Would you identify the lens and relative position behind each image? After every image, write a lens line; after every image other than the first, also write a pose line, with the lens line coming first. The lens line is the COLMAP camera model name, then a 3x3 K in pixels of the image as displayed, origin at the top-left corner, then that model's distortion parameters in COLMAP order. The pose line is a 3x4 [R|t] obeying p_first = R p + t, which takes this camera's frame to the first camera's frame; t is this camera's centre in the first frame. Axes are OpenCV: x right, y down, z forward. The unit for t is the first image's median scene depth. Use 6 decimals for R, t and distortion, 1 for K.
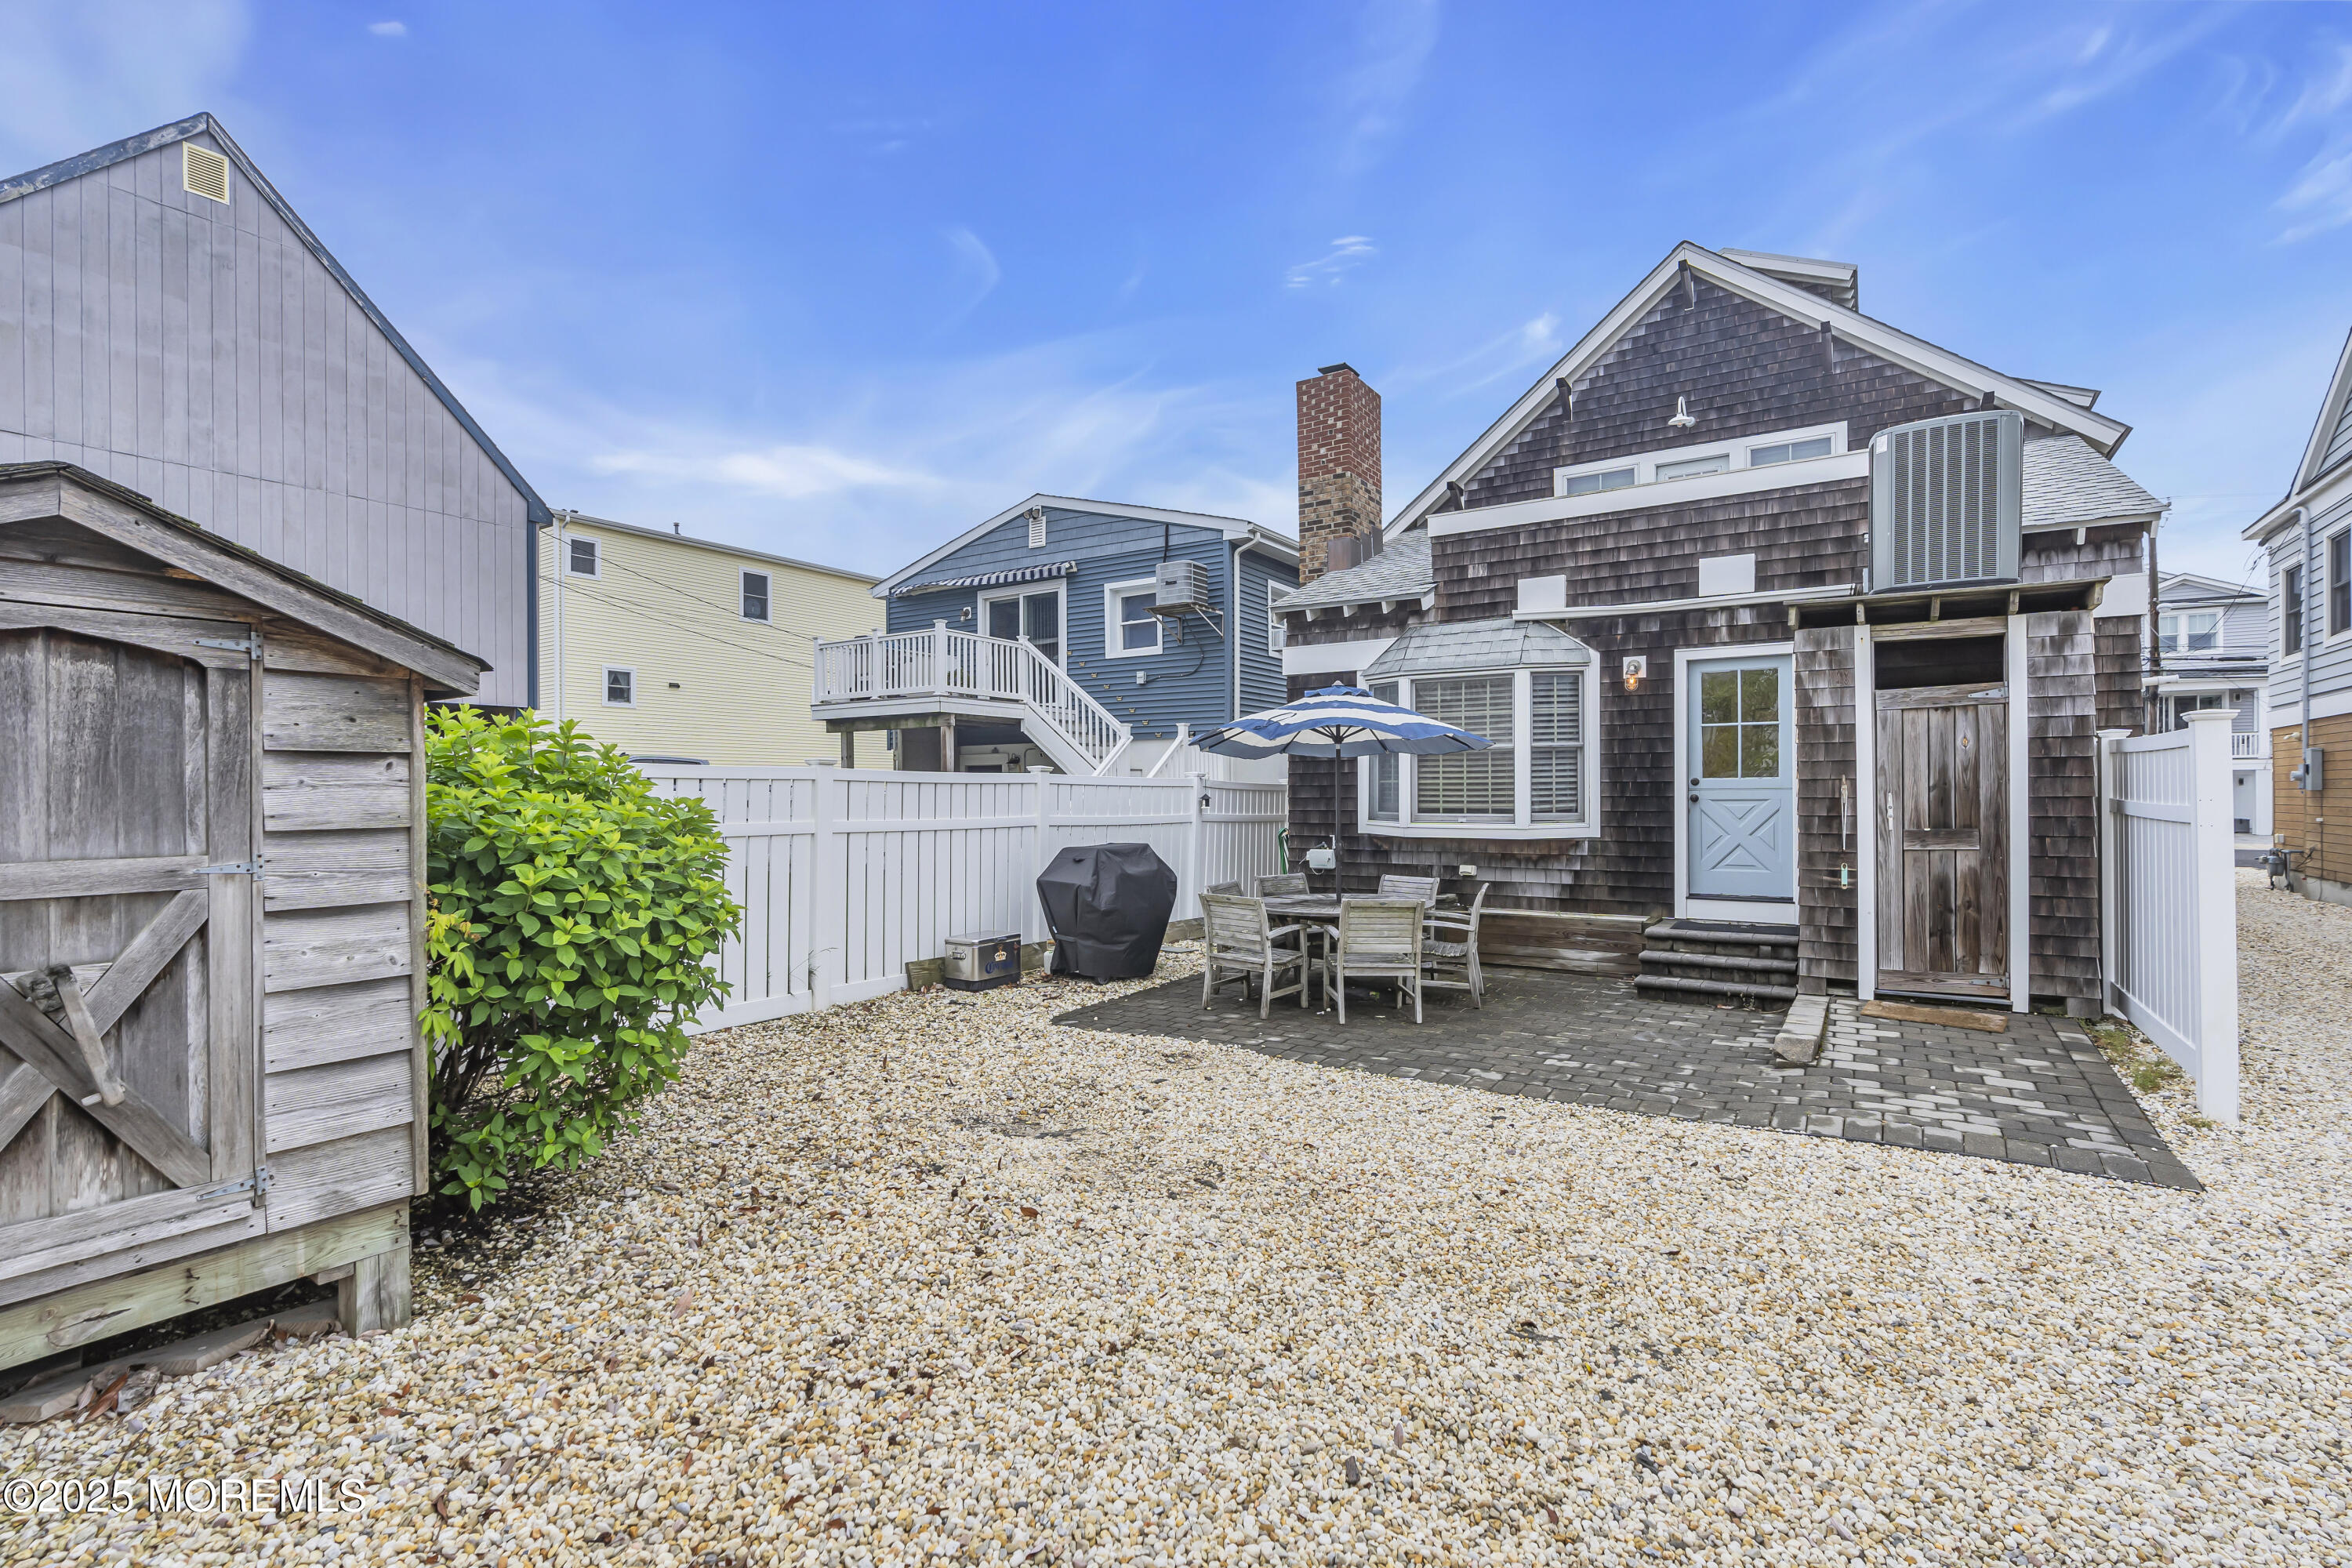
lens RADIAL K [[1073.7, 0, 1179.8], [0, 1073.7, 781.1], [0, 0, 1]] dist [-0.007066, 0.002290]
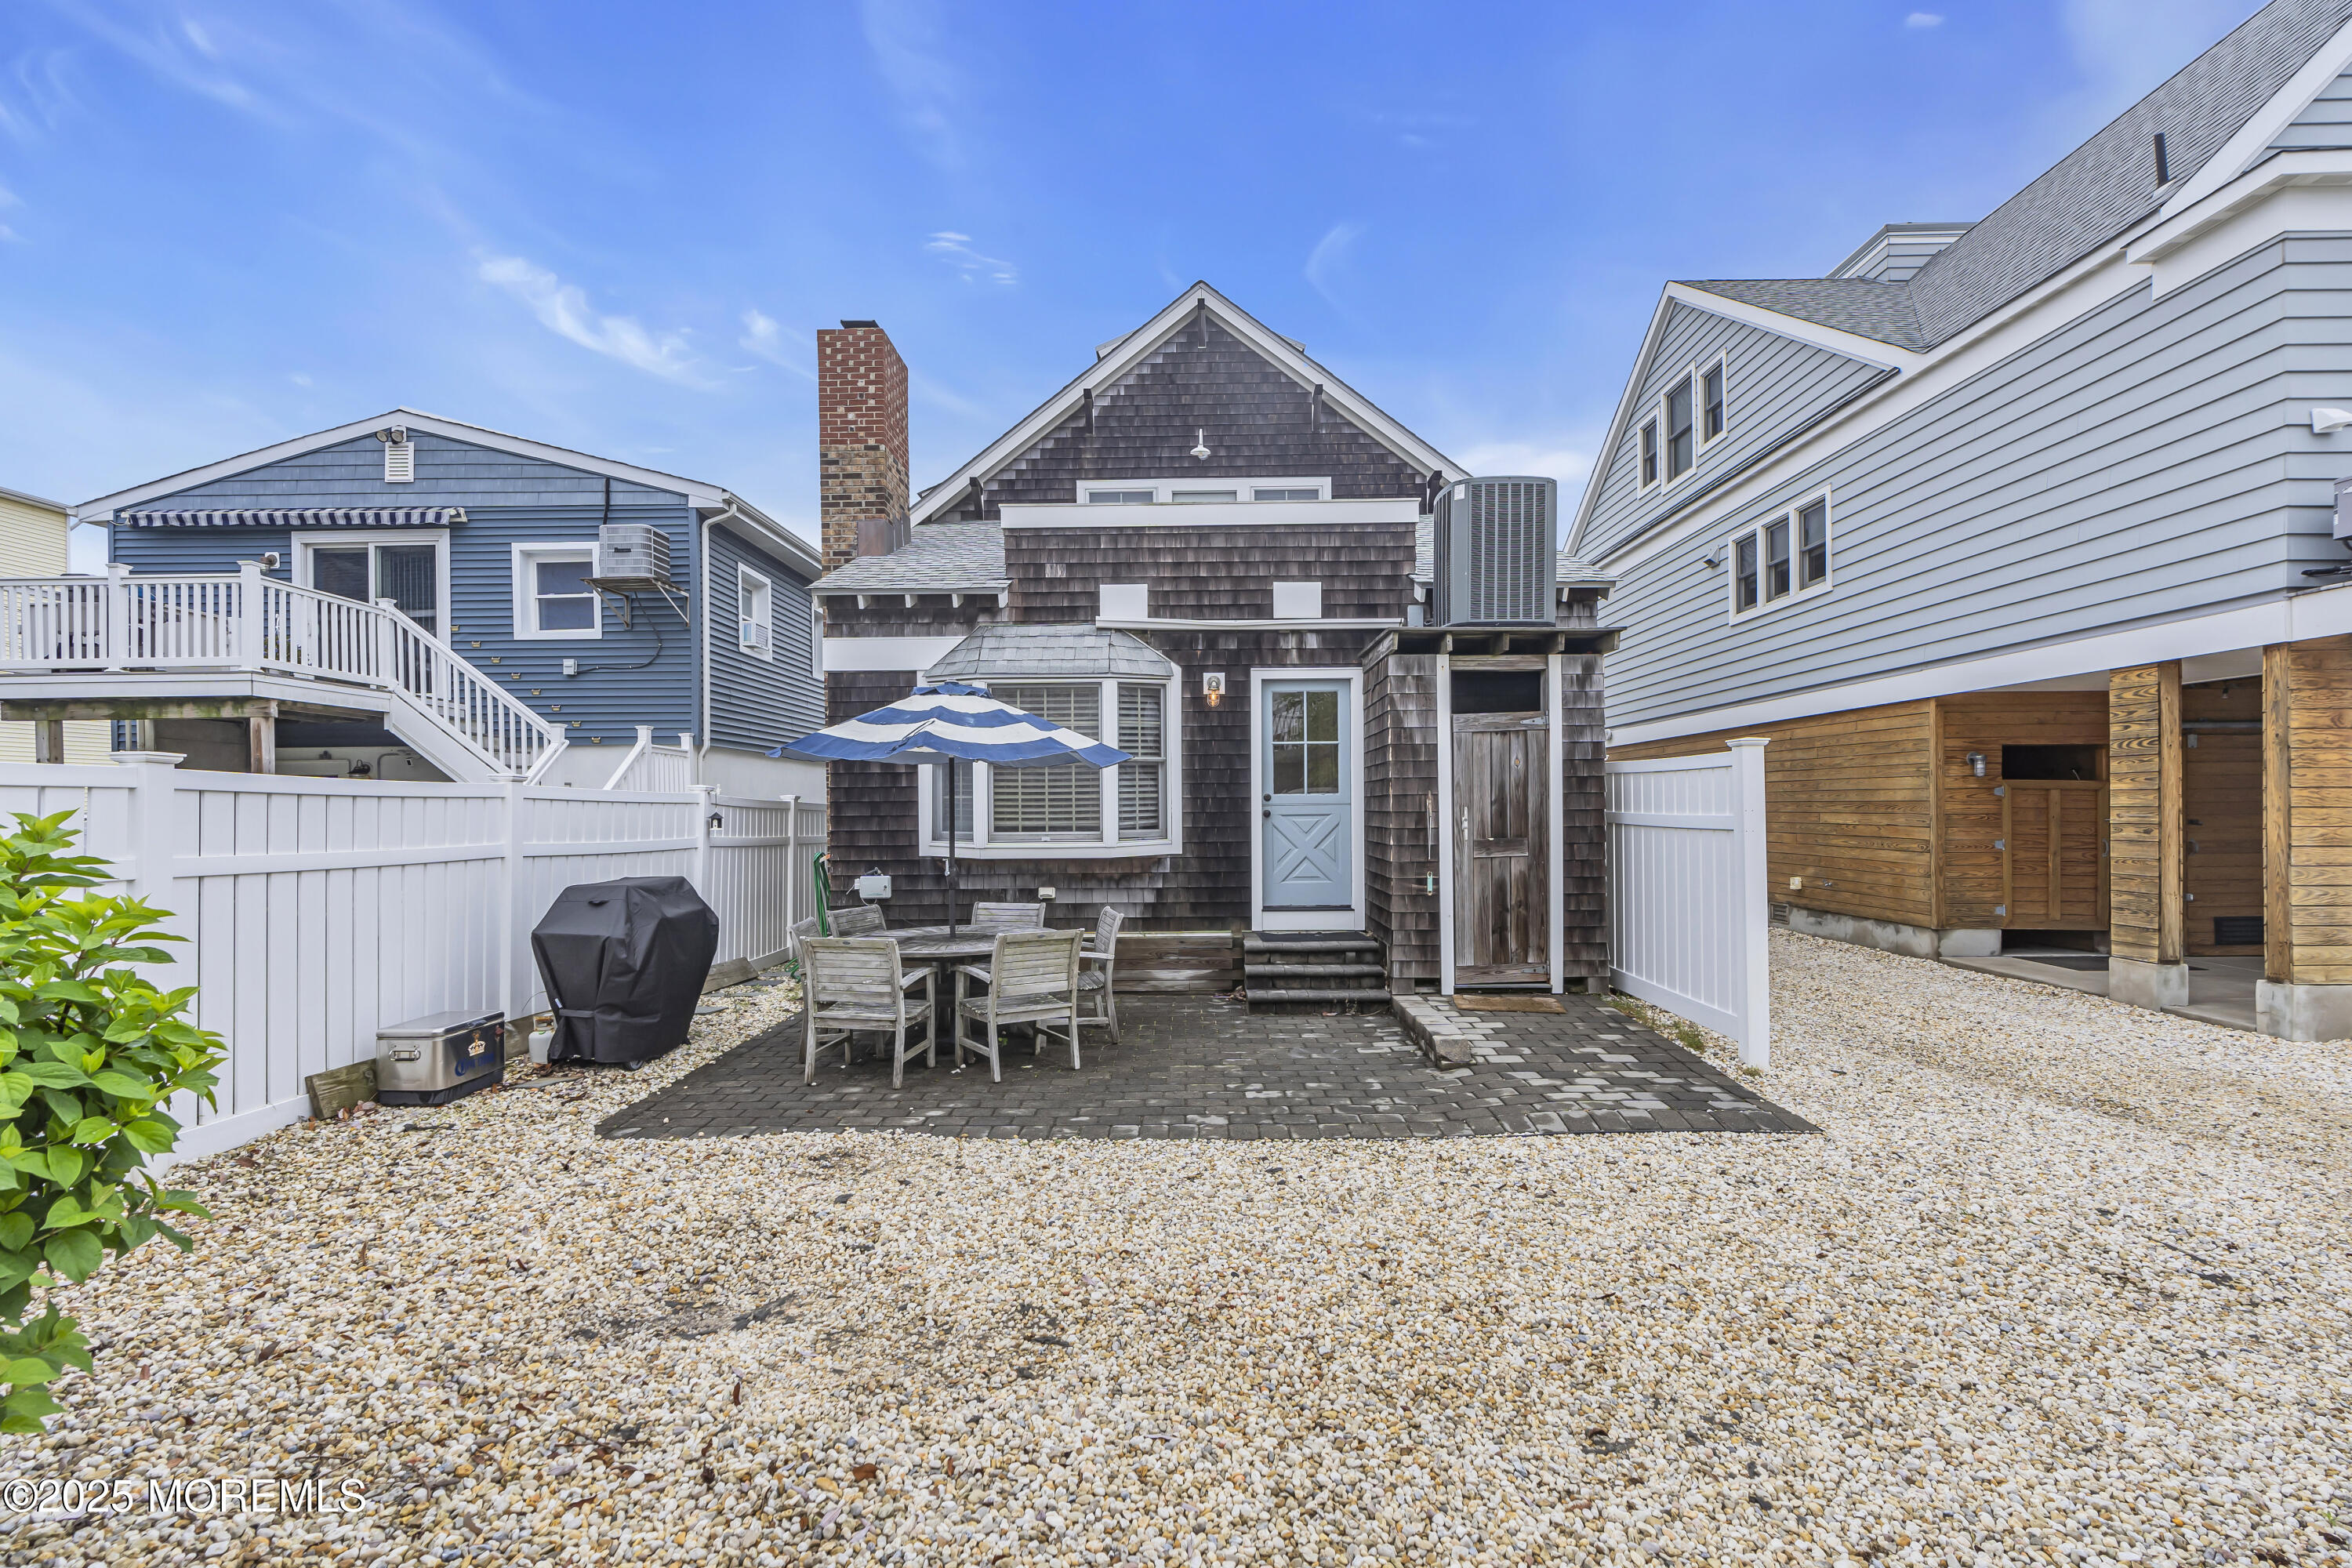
lens RADIAL K [[1073.7, 0, 1174.6], [0, 1073.7, 806.0], [0, 0, 1]] dist [-0.007066, 0.002290]
pose [[0.845298, -0.001103, 0.534295, -0.159312], [-0.000851, 0.999994, 0.003411, 0.005623], [-0.534295, -0.003338, 0.845291, 0.187675]]
